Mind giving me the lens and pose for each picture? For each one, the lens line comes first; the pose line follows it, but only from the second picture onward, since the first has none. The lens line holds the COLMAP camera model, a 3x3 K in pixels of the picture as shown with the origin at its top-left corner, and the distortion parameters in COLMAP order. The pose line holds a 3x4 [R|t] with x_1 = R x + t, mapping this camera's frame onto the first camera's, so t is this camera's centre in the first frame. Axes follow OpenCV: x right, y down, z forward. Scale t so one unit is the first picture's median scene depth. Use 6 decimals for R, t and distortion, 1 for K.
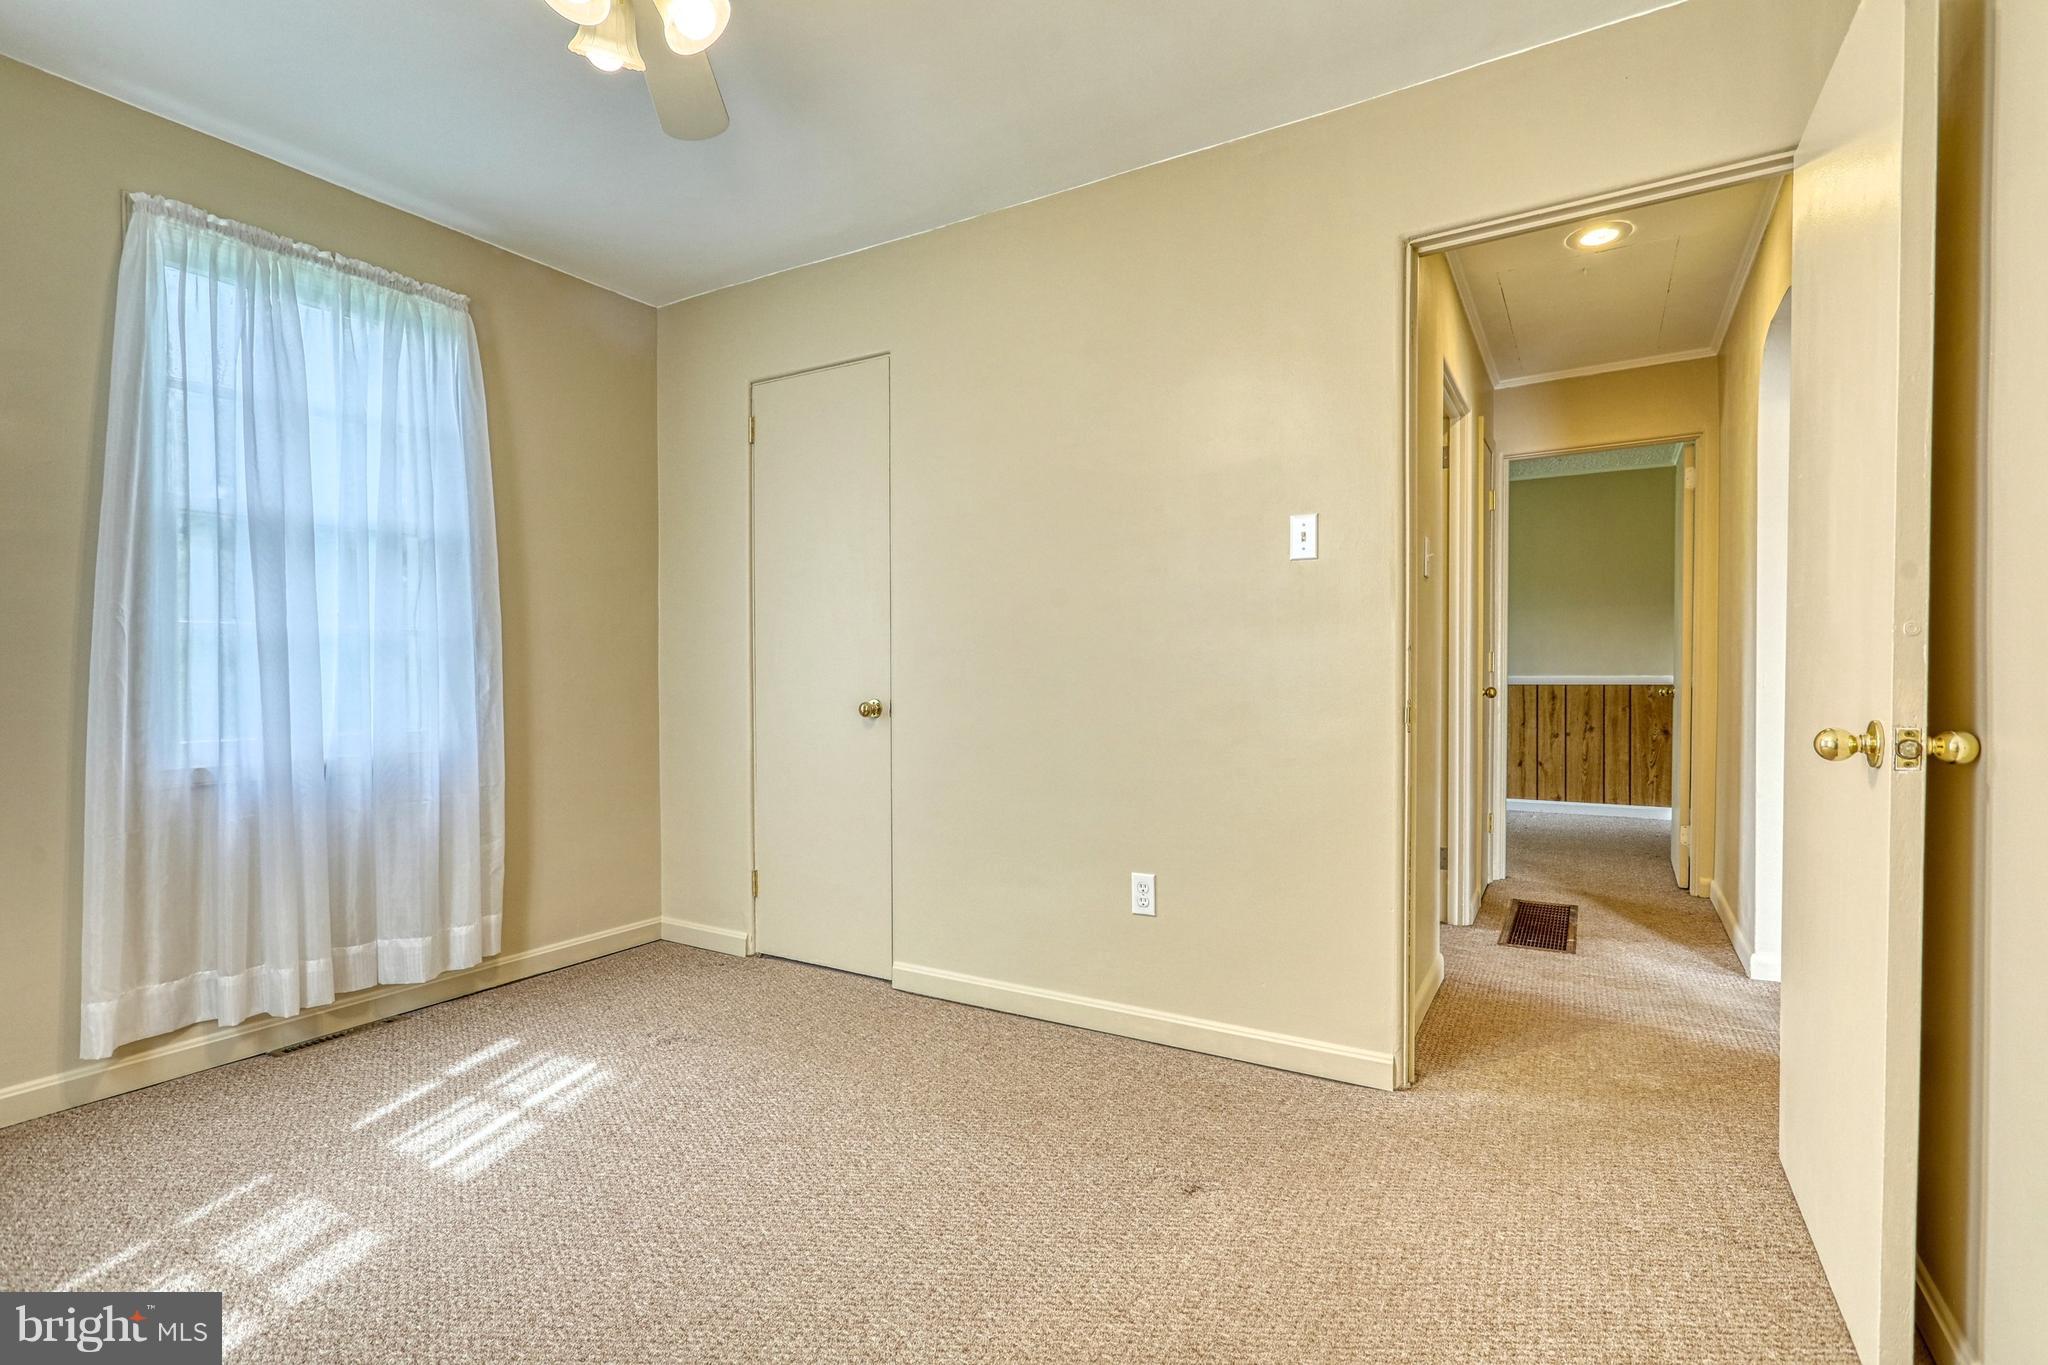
lens RADIAL K [[978.8, 0, 1012.8], [0, 978.8, 680.4], [0, 0, 1]] dist [-0.000648, 0.000340]
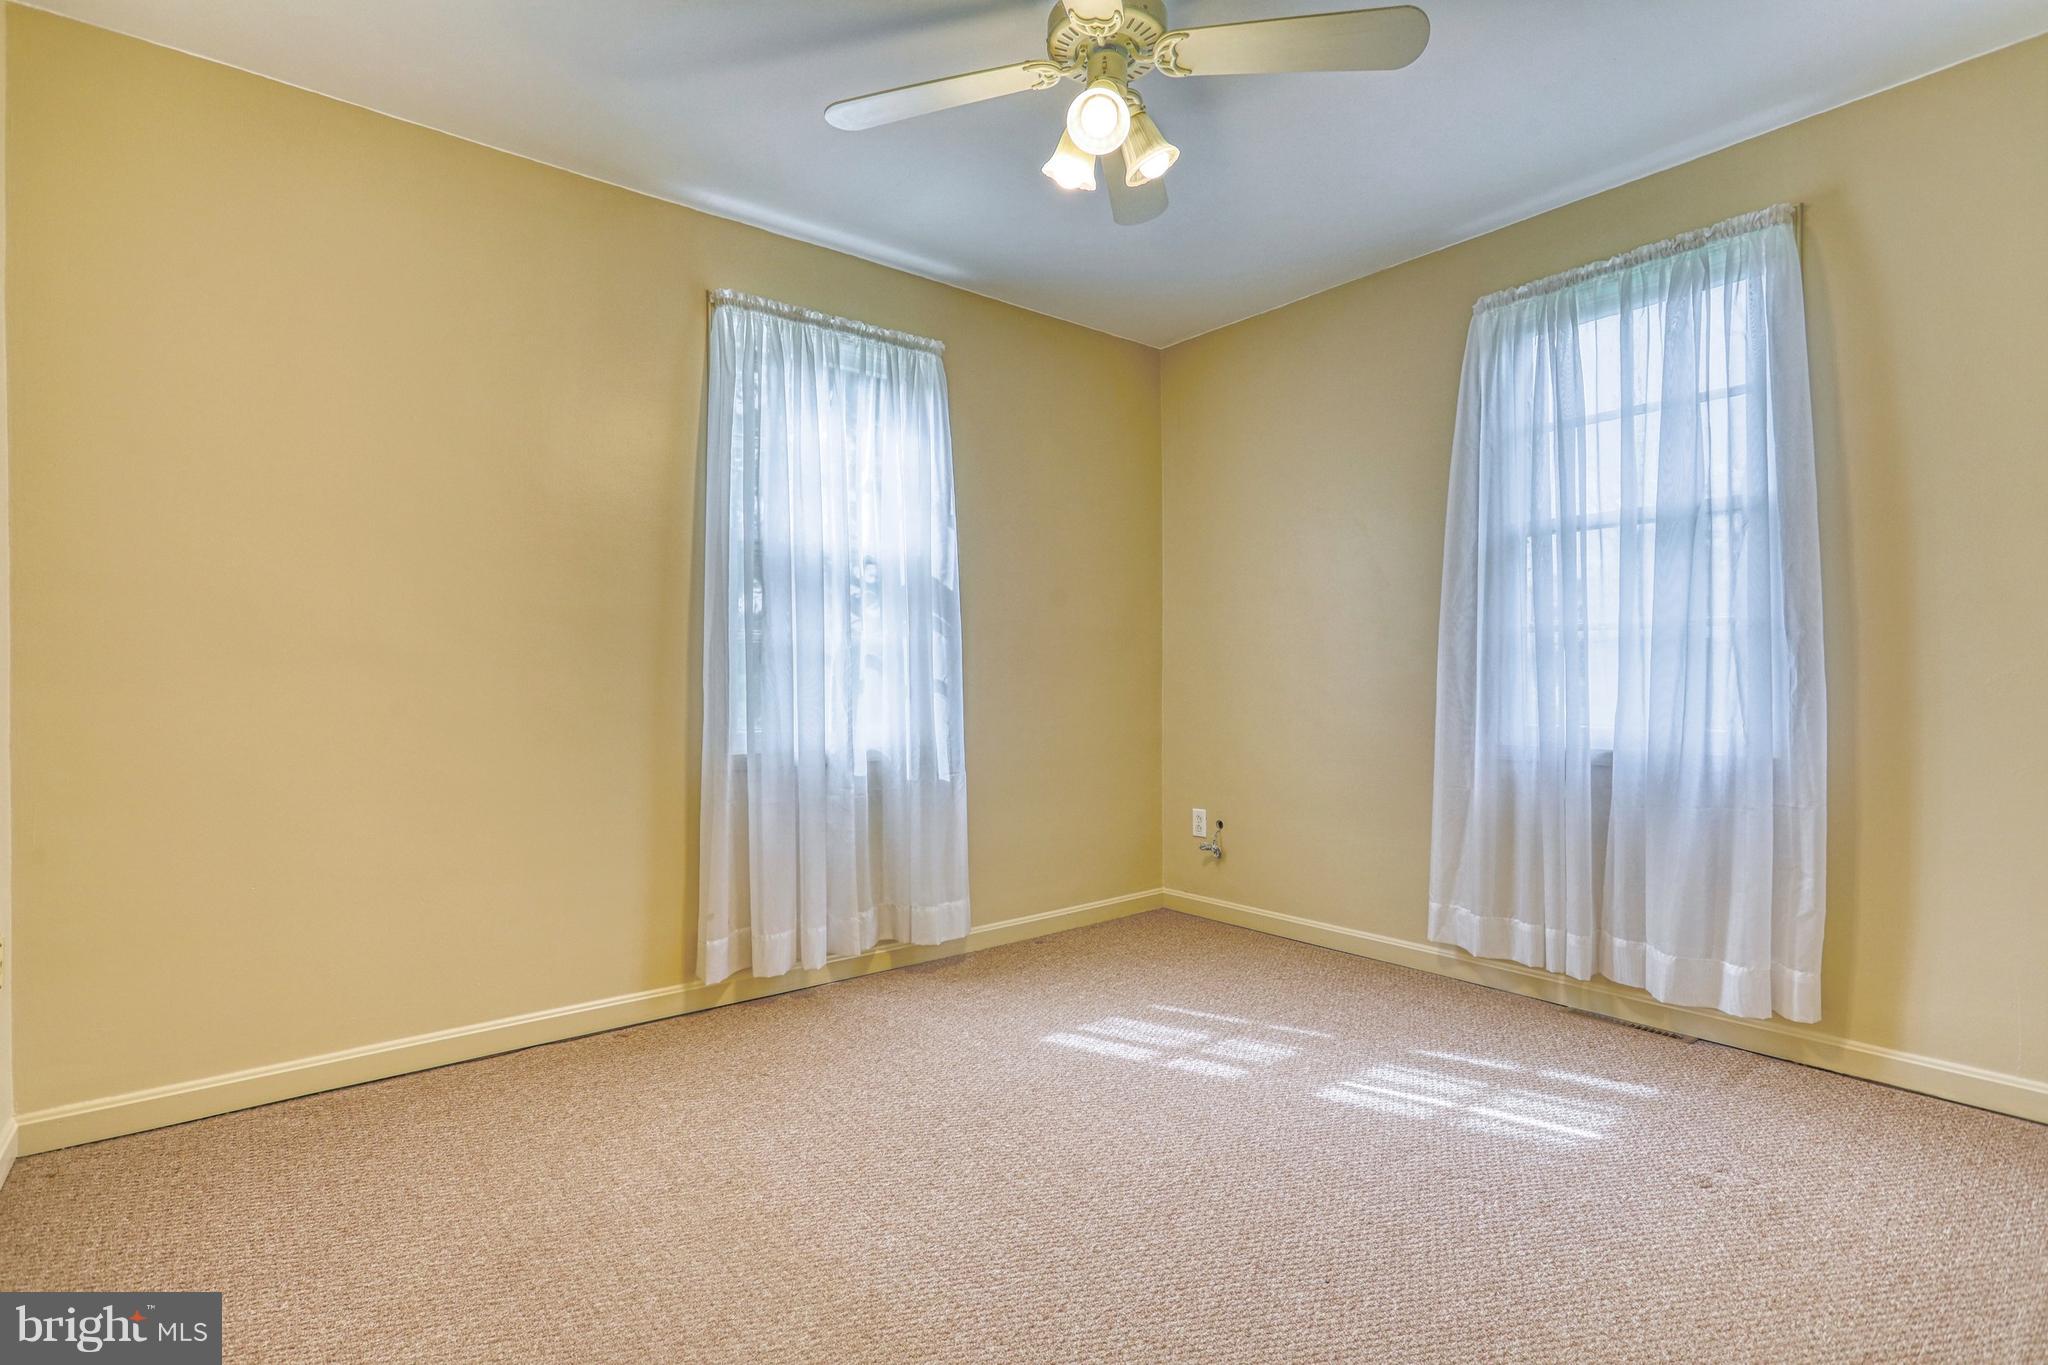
lens RADIAL K [[978.8, 0, 1012.8], [0, 978.8, 680.4], [0, 0, 1]] dist [-0.000648, 0.000340]
pose [[-0.338833, 0.013233, -0.940753, 0.529984], [-0.004032, 0.999871, 0.015517, -0.007437], [0.940838, 0.009051, -0.338736, 0.826365]]
